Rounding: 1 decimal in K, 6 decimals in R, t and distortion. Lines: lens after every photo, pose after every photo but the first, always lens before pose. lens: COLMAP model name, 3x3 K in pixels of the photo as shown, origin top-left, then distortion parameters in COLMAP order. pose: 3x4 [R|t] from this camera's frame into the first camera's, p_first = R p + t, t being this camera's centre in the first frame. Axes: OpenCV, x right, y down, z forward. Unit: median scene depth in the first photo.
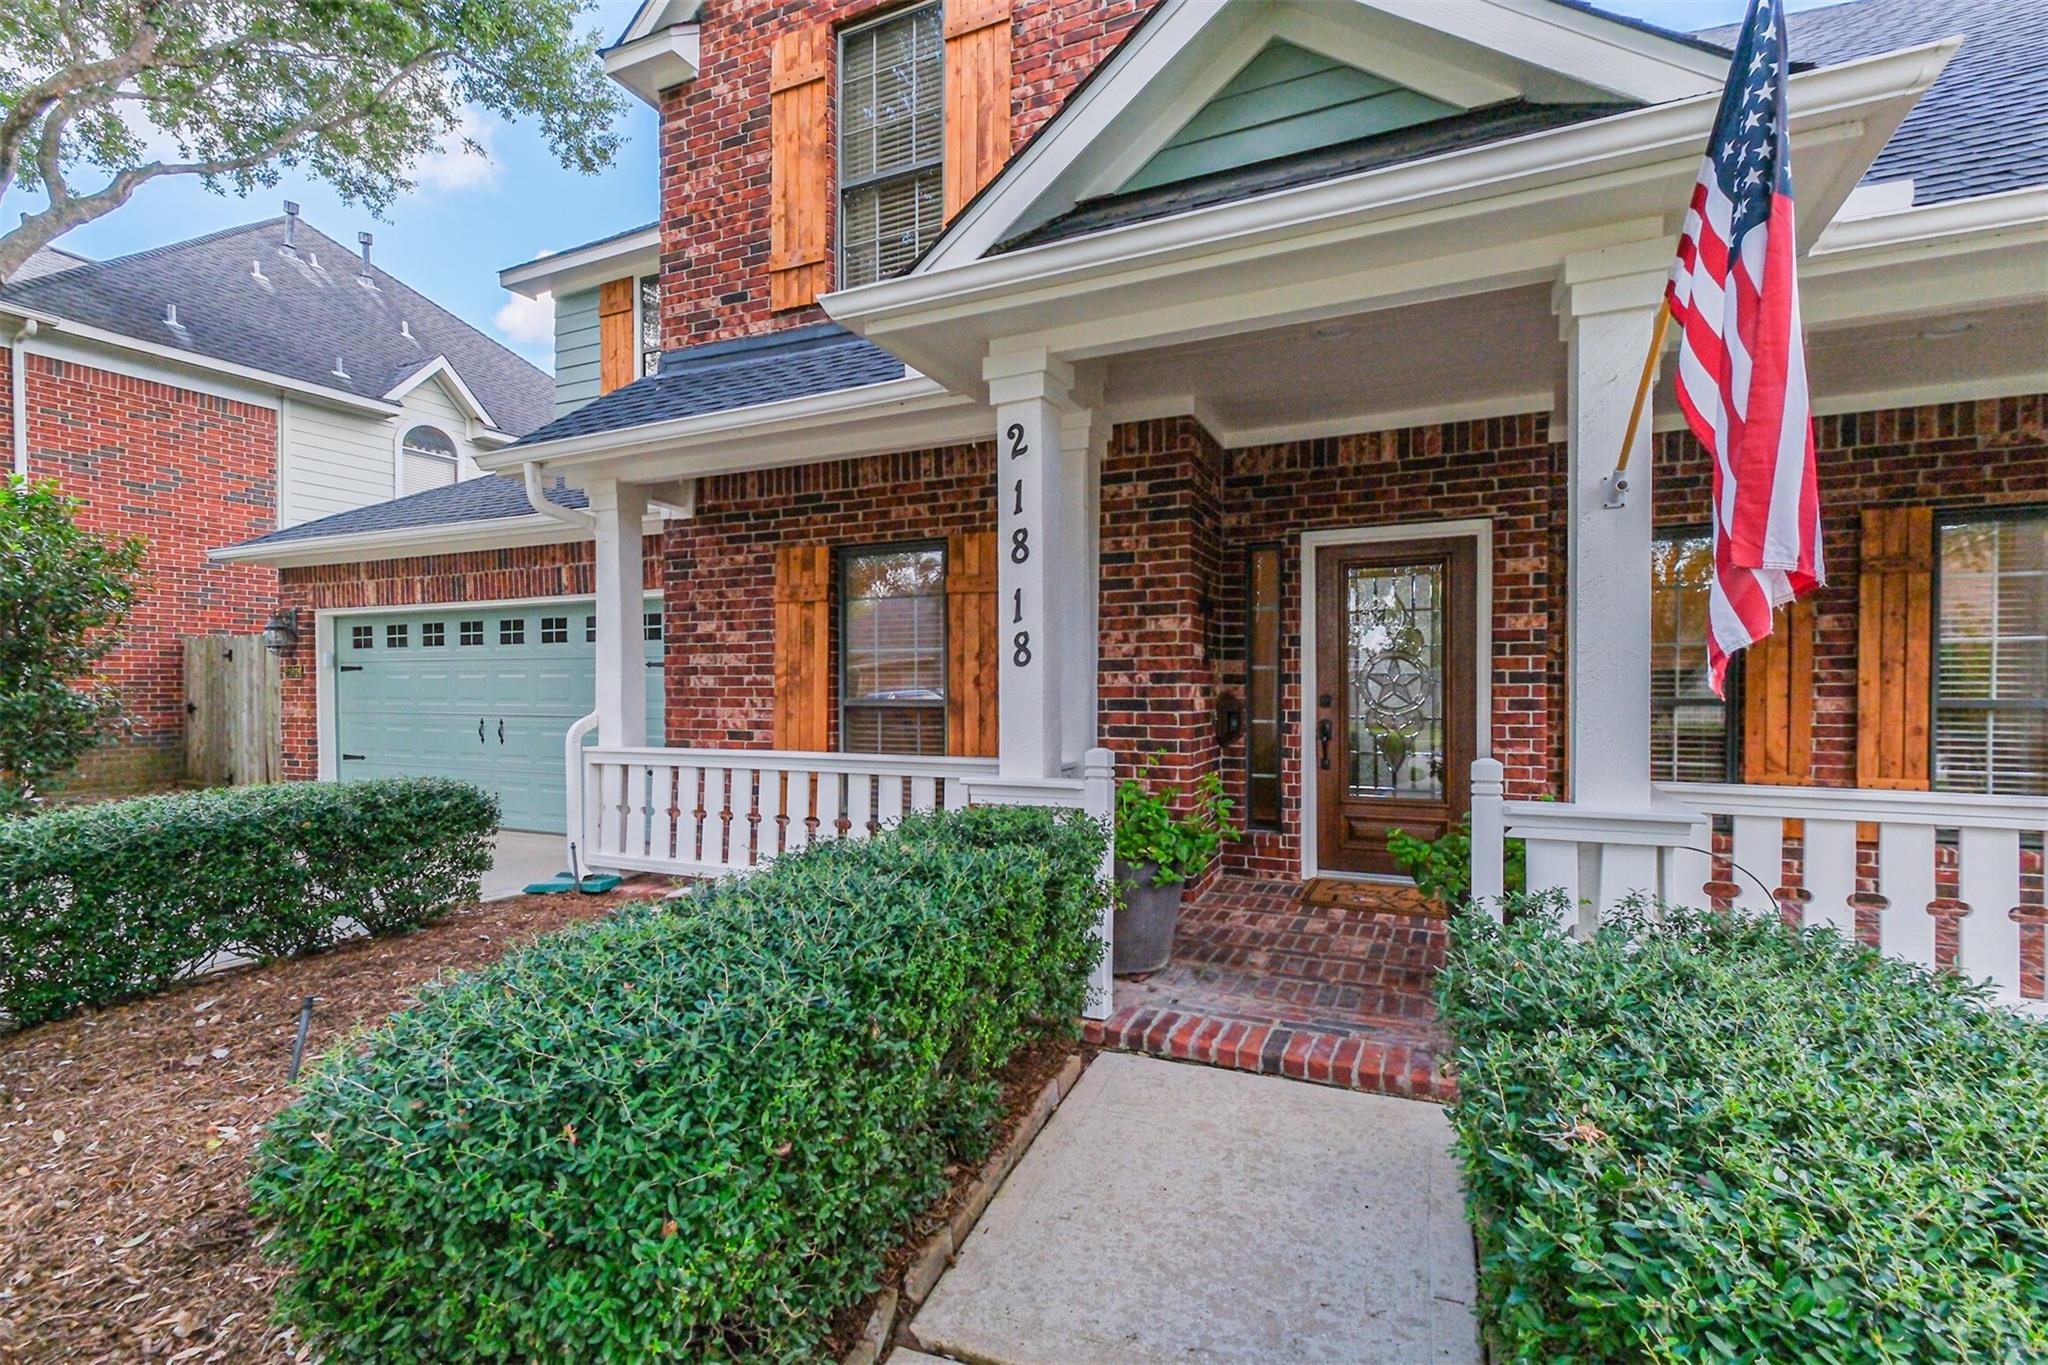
lens RADIAL K [[898.1, 0, 1016.4], [0, 898.1, 695.5], [0, 0, 1]] dist [0.004096, 0.000025]
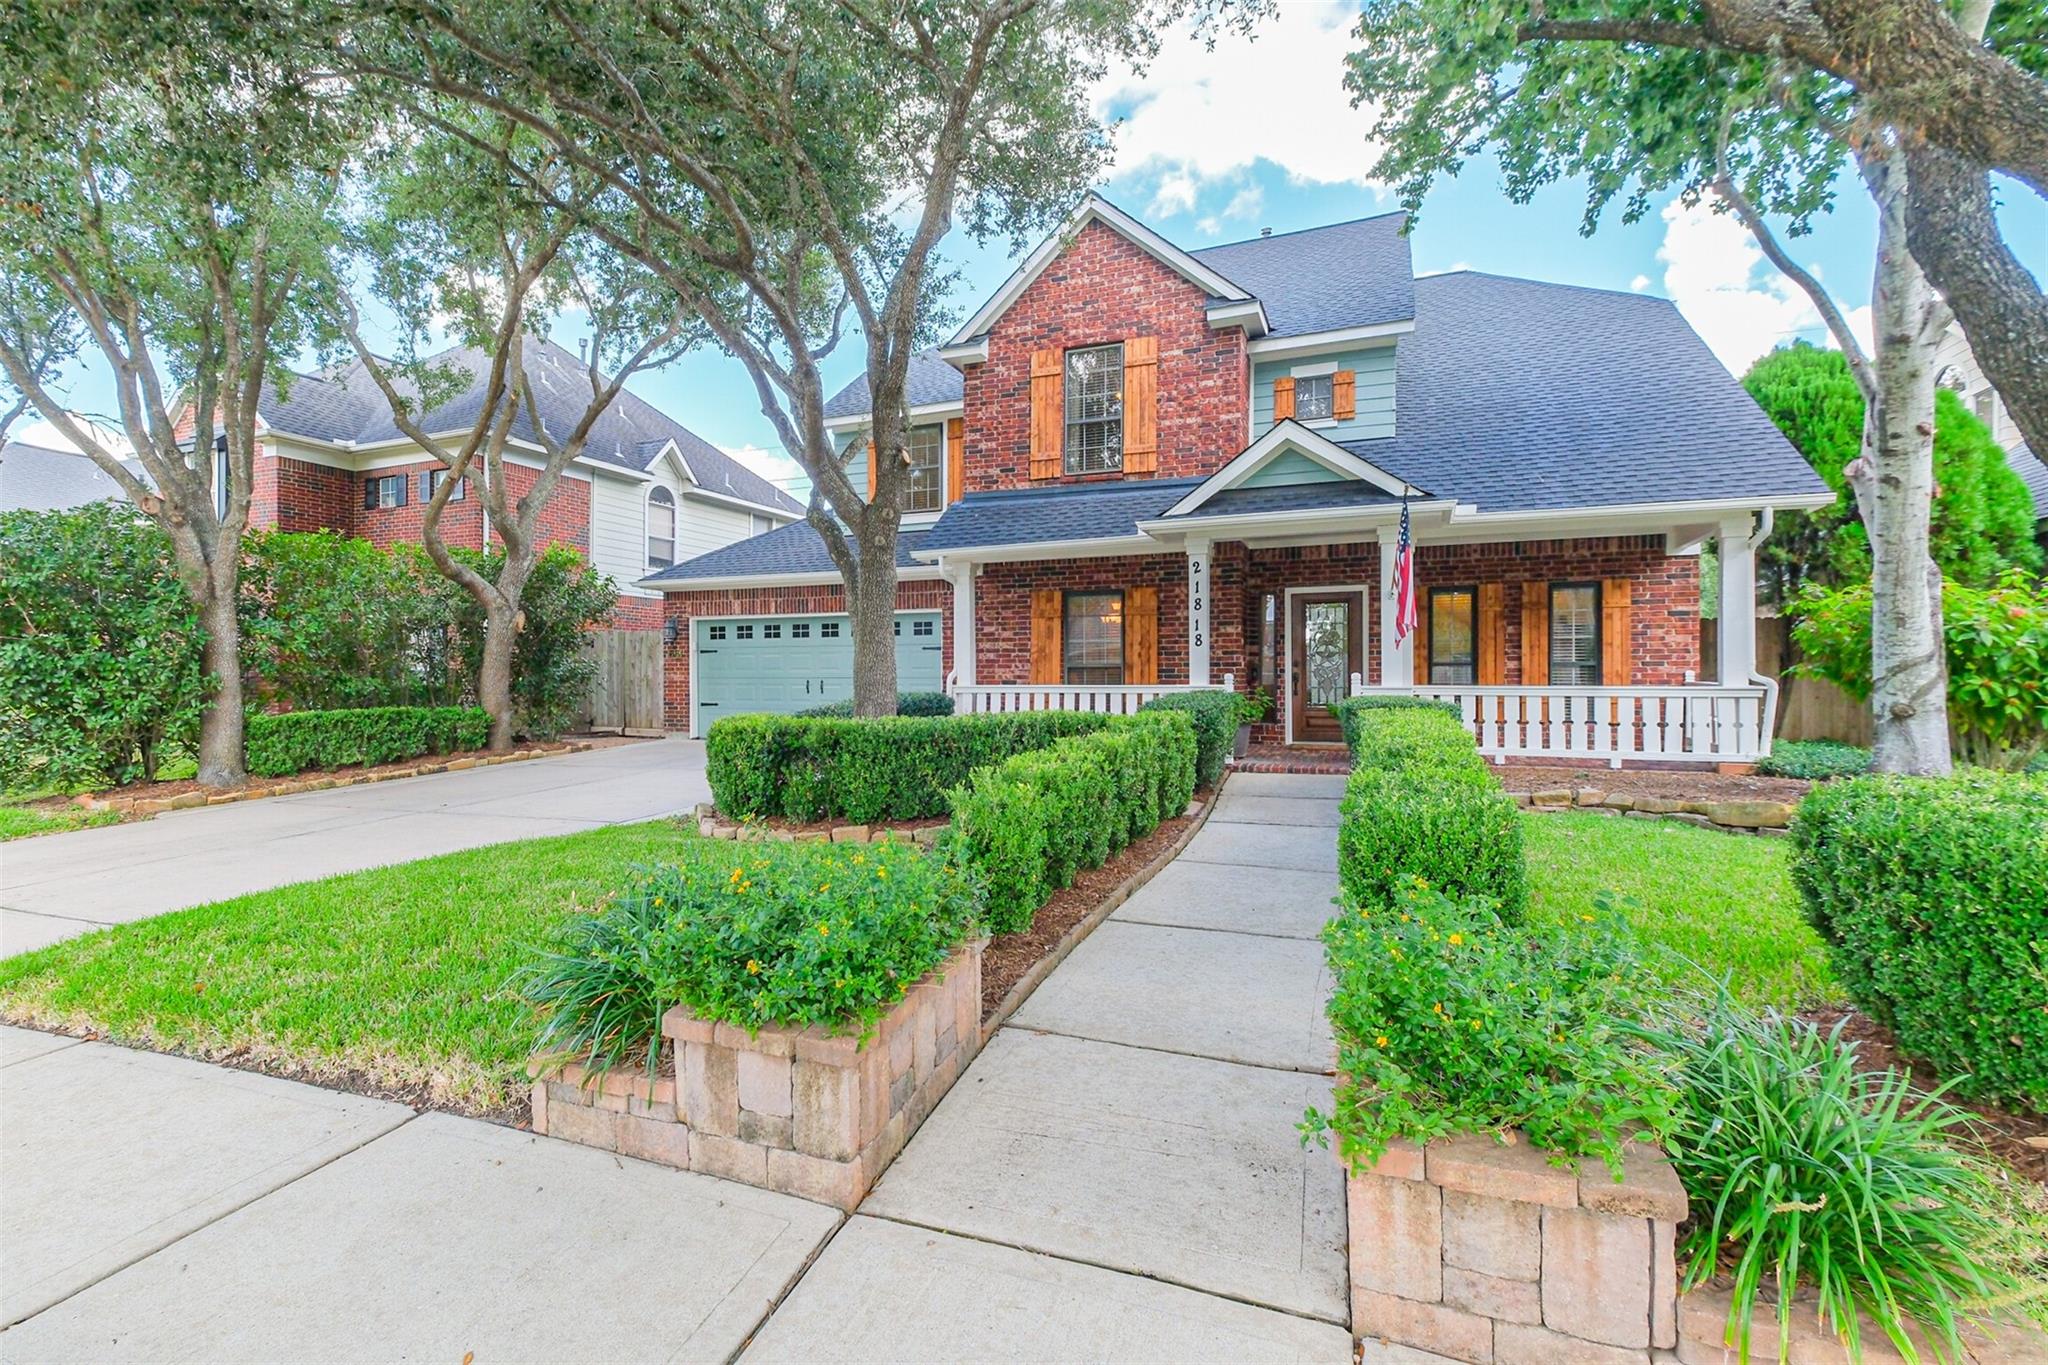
lens RADIAL K [[898.1, 0, 961.5], [0, 898.1, 672.7], [0, 0, 1]] dist [0.004096, 0.000025]
pose [[0.999886, 0.001176, 0.015048, -0.459892], [-0.000922, 0.999856, -0.016919, 0.059020], [-0.015065, 0.016904, 0.999744, -1.073578]]
